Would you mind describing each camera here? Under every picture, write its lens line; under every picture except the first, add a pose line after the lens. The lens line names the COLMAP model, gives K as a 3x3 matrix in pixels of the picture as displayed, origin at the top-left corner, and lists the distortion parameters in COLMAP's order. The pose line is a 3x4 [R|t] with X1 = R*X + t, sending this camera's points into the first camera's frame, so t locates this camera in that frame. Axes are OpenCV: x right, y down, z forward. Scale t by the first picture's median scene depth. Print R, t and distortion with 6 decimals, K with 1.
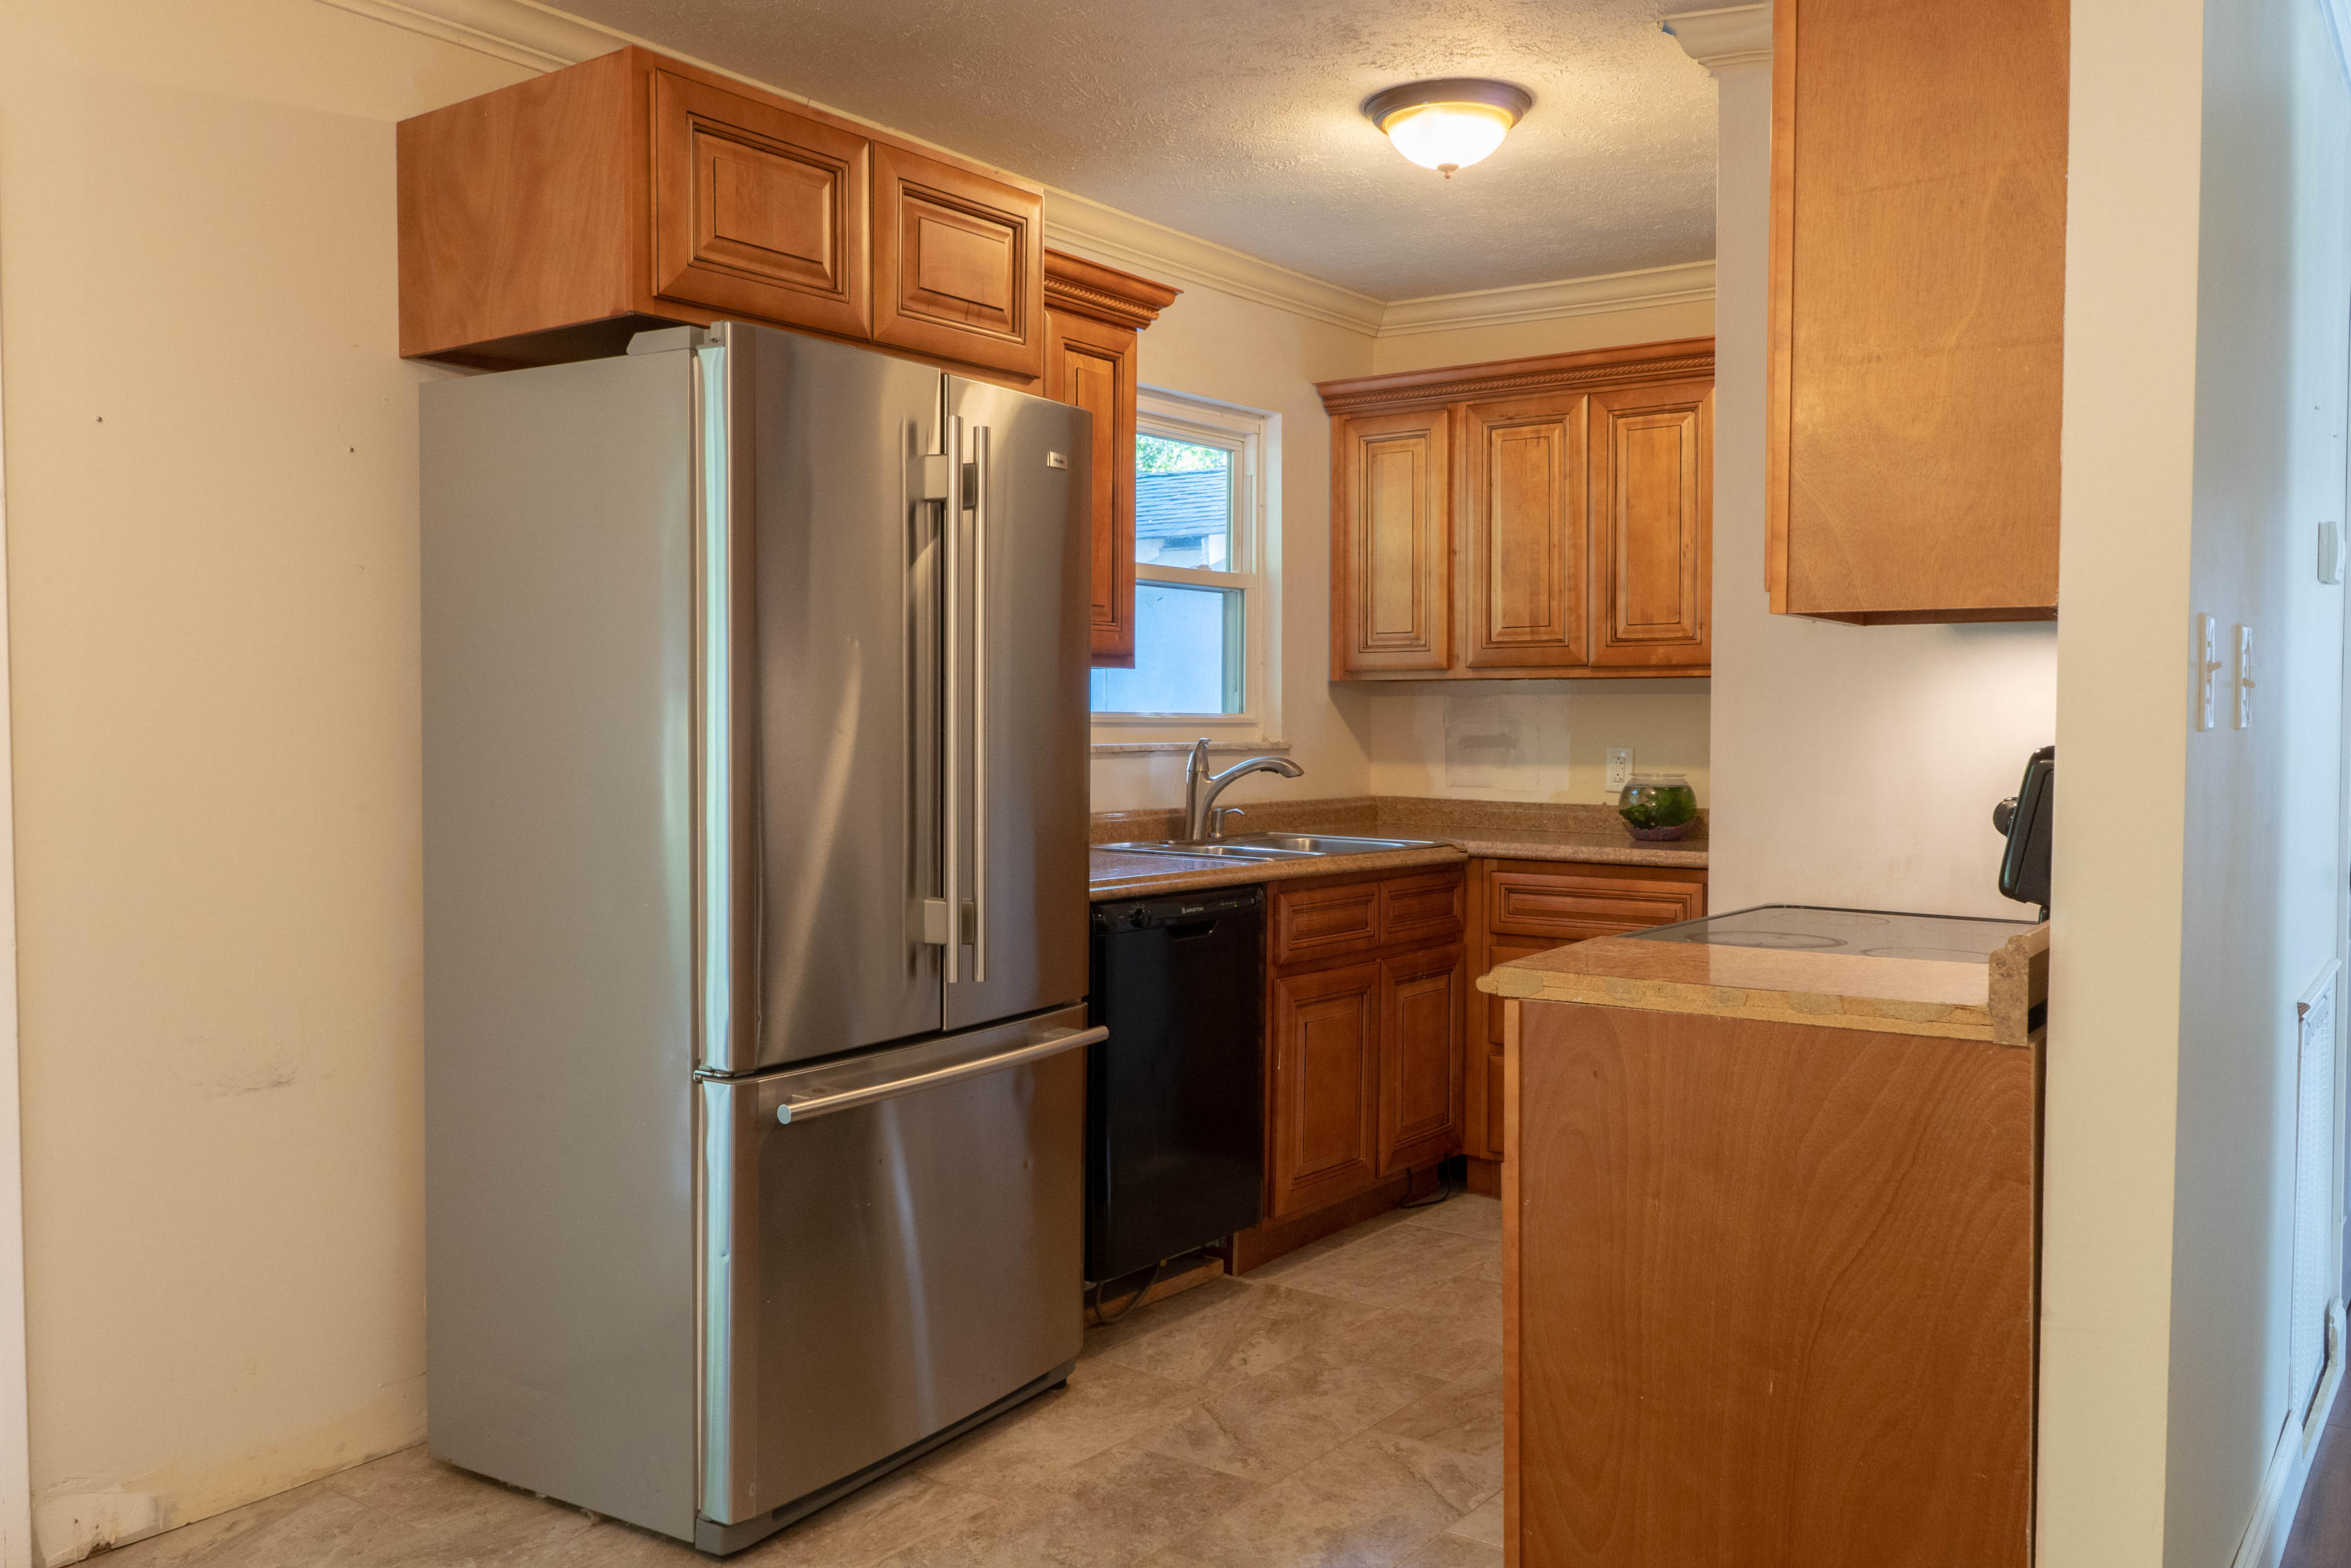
lens RADIAL K [[1890.1, 0, 1176.3], [0, 1890.1, 777.4], [0, 0, 1]] dist [-0.005295, 0.001117]
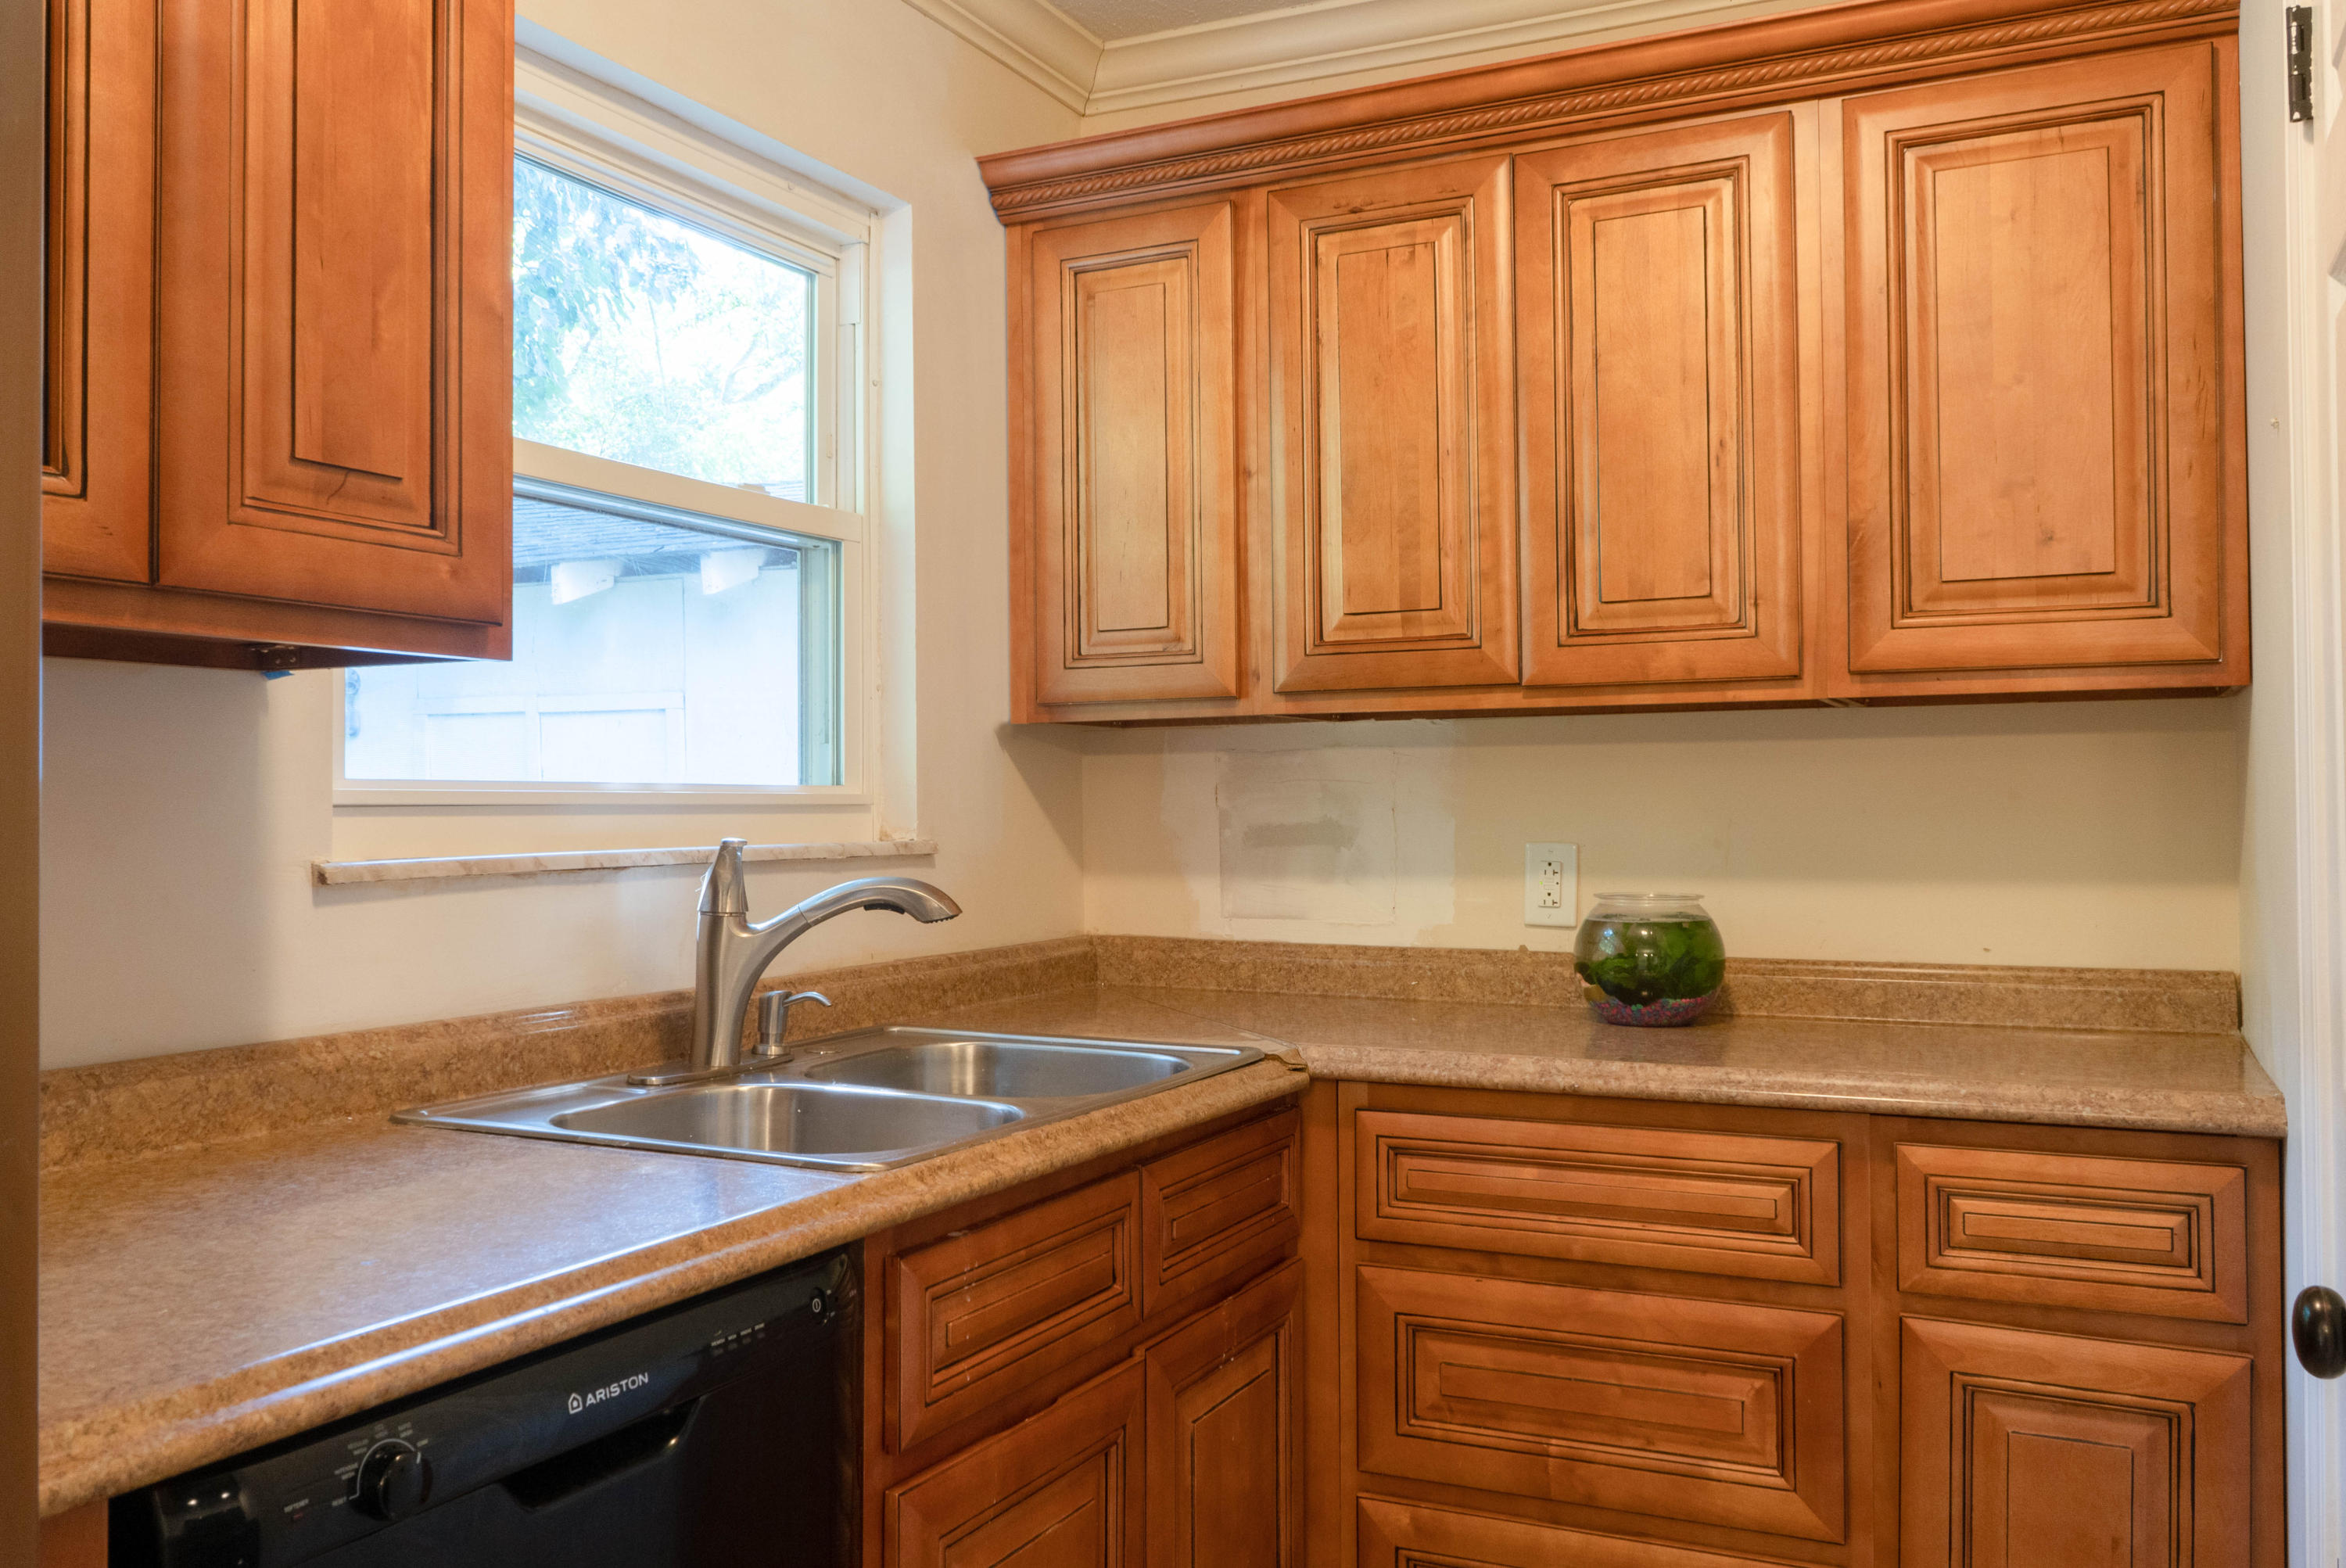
lens RADIAL K [[1886.3, 0, 1173.7], [0, 1886.3, 777.4], [0, 0, 1]] dist [-0.005295, 0.001117]
pose [[0.984060, -0.006079, 0.177733, 0.036791], [0.014178, 0.998916, -0.044333, -0.013443], [-0.177271, 0.046146, 0.983080, 0.534833]]
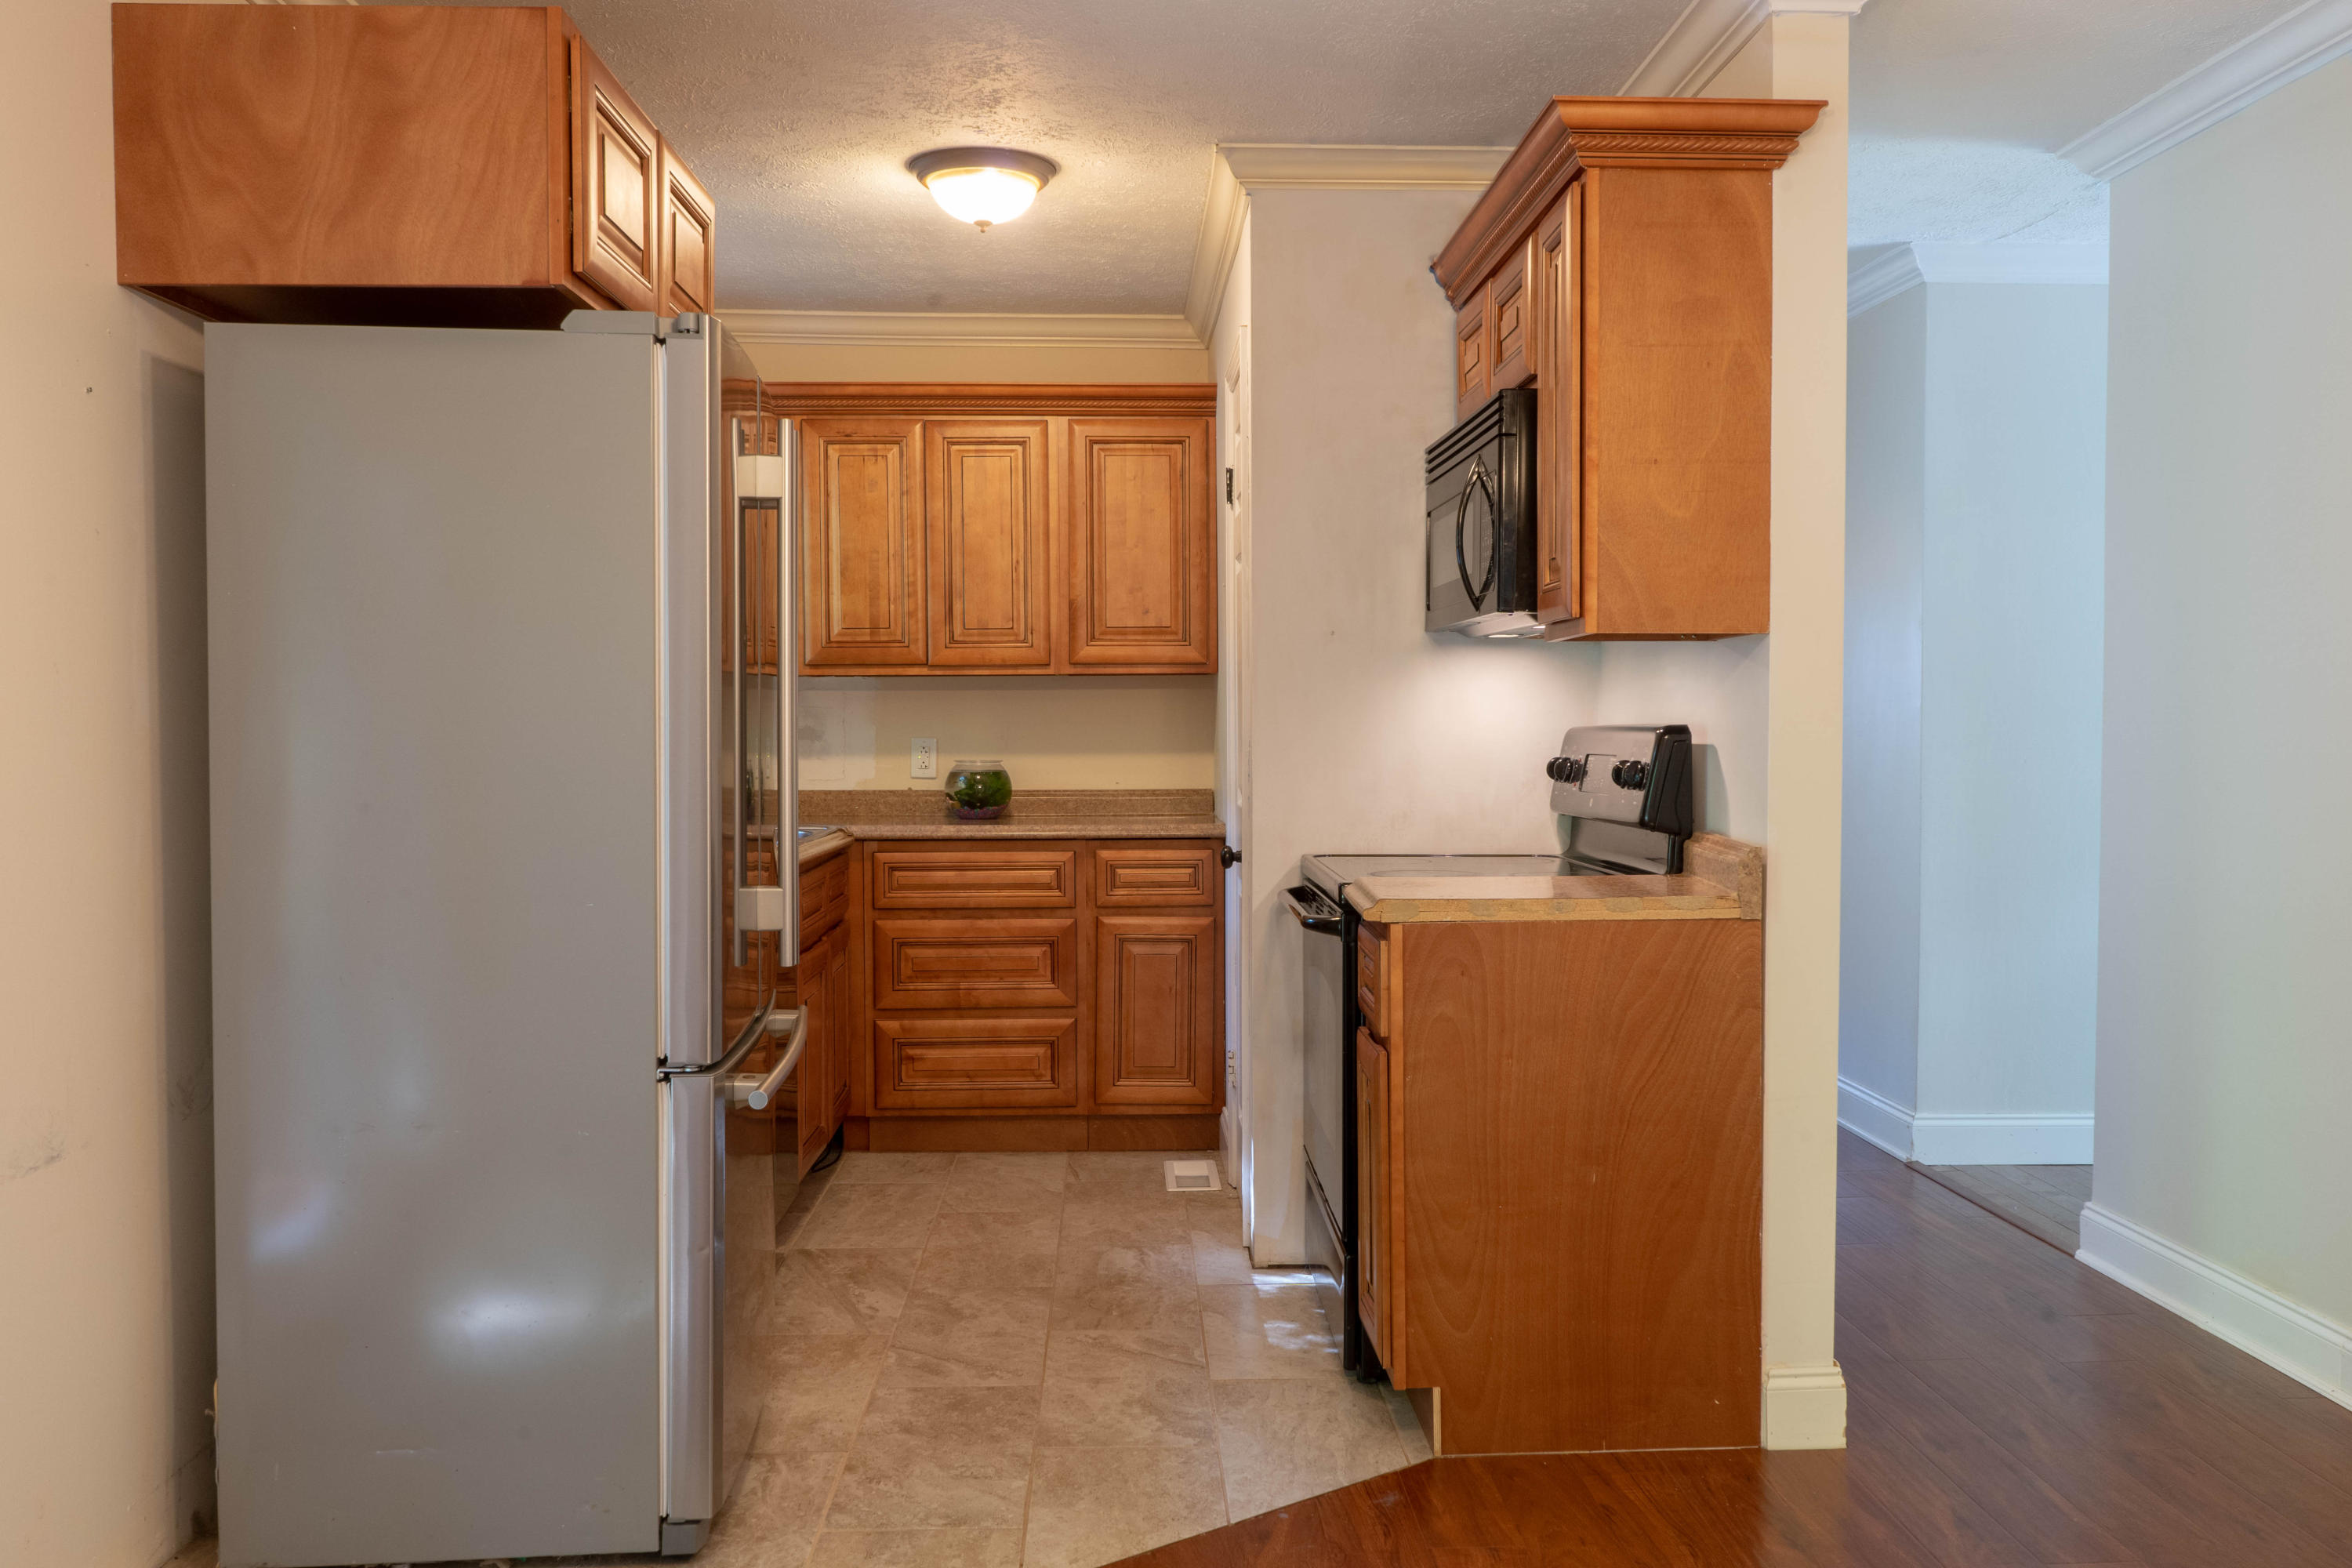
lens RADIAL K [[1891.0, 0, 1176.8], [0, 1891.0, 777.4], [0, 0, 1]] dist [-0.005295, 0.001117]
pose [[0.786184, -0.024918, 0.617490, -0.367981], [0.024244, 0.999661, 0.009473, 0.000338], [-0.617517, 0.007522, 0.786522, 0.033470]]
